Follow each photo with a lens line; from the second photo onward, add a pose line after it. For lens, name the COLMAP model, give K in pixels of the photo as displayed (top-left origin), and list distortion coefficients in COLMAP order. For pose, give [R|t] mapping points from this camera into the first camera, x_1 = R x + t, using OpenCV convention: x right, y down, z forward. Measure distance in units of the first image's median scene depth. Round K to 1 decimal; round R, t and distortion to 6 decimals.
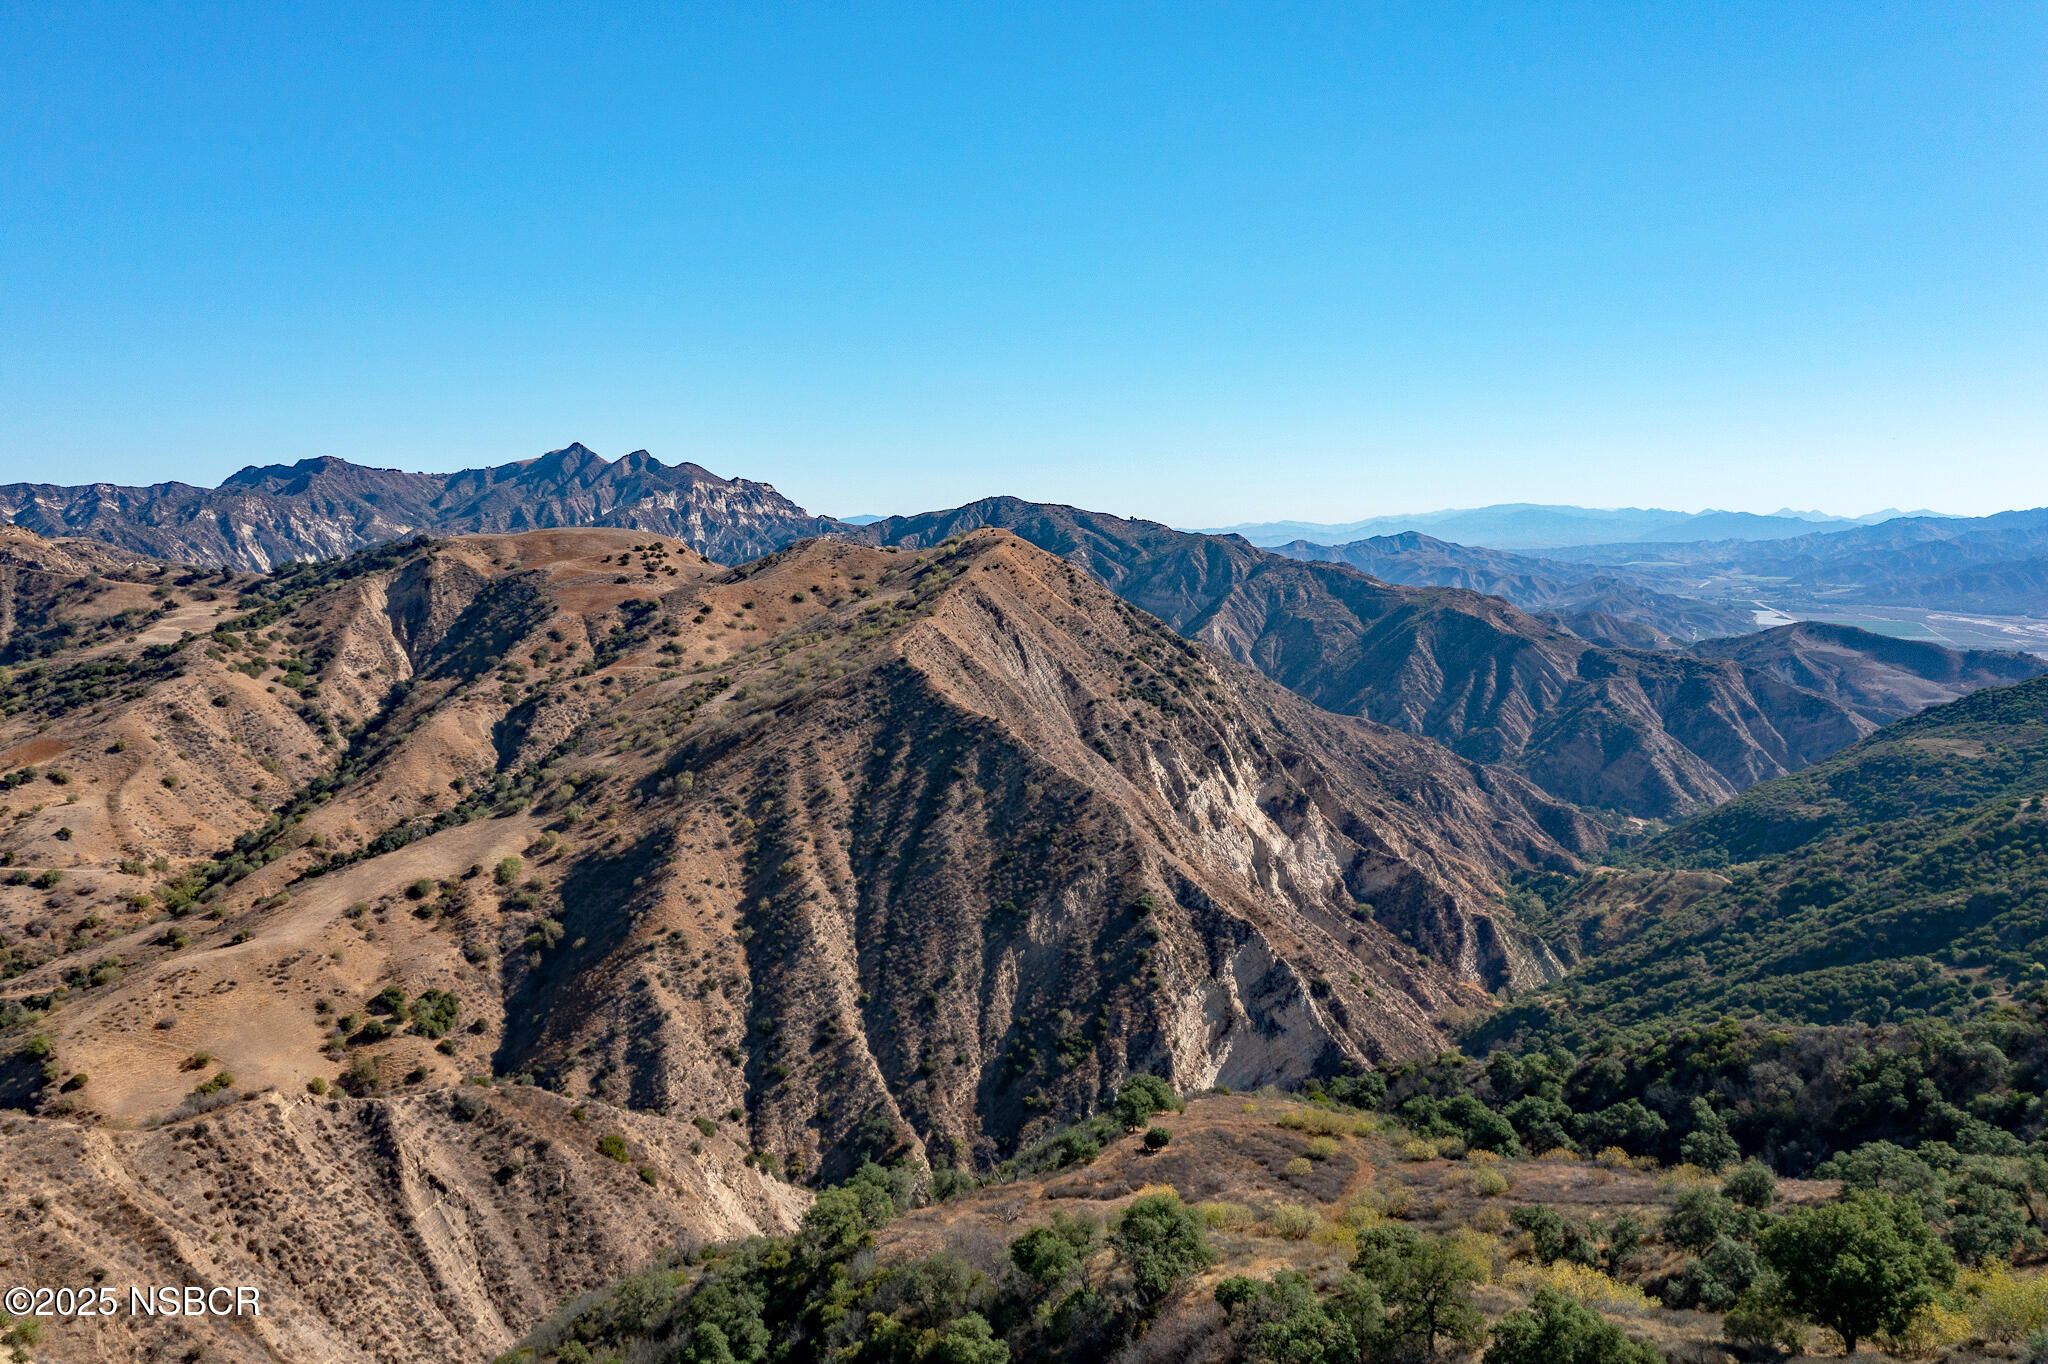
lens RADIAL K [[1606.5, 0, 1024.0], [0, 1606.5, 682.0], [0, 0, 1]] dist [-0.019124, 0.013045]
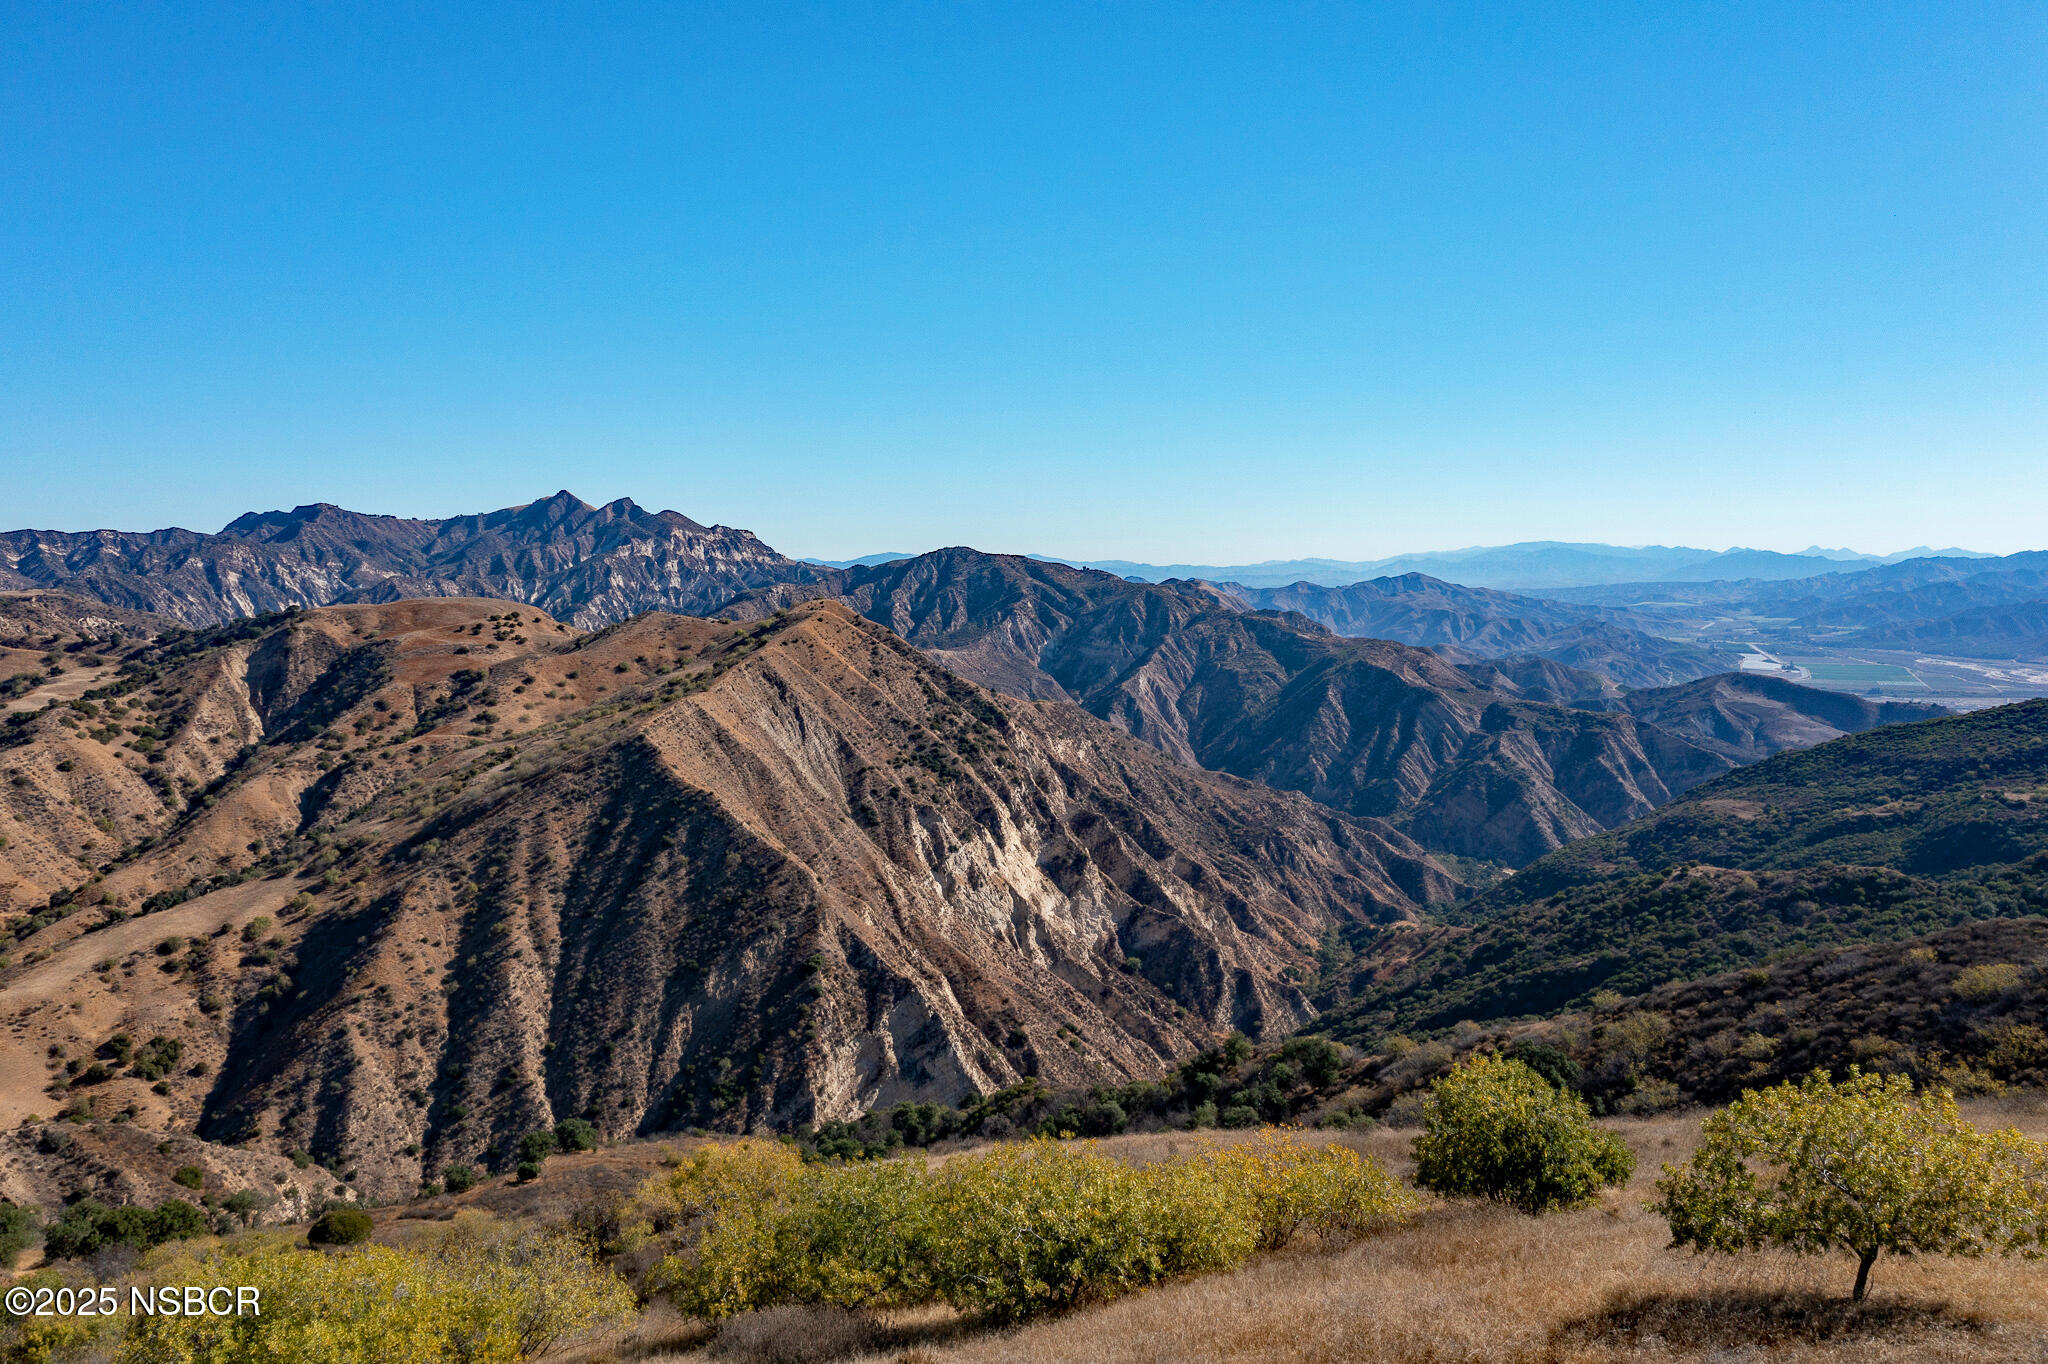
lens RADIAL K [[1606.5, 0, 1024.0], [0, 1606.5, 682.0], [0, 0, 1]] dist [-0.019124, 0.013045]
pose [[0.999826, 0.002423, -0.018493, 0.210438], [-0.002840, 0.999742, -0.022548, -0.027759], [0.018434, 0.022596, 0.999575, -0.098135]]
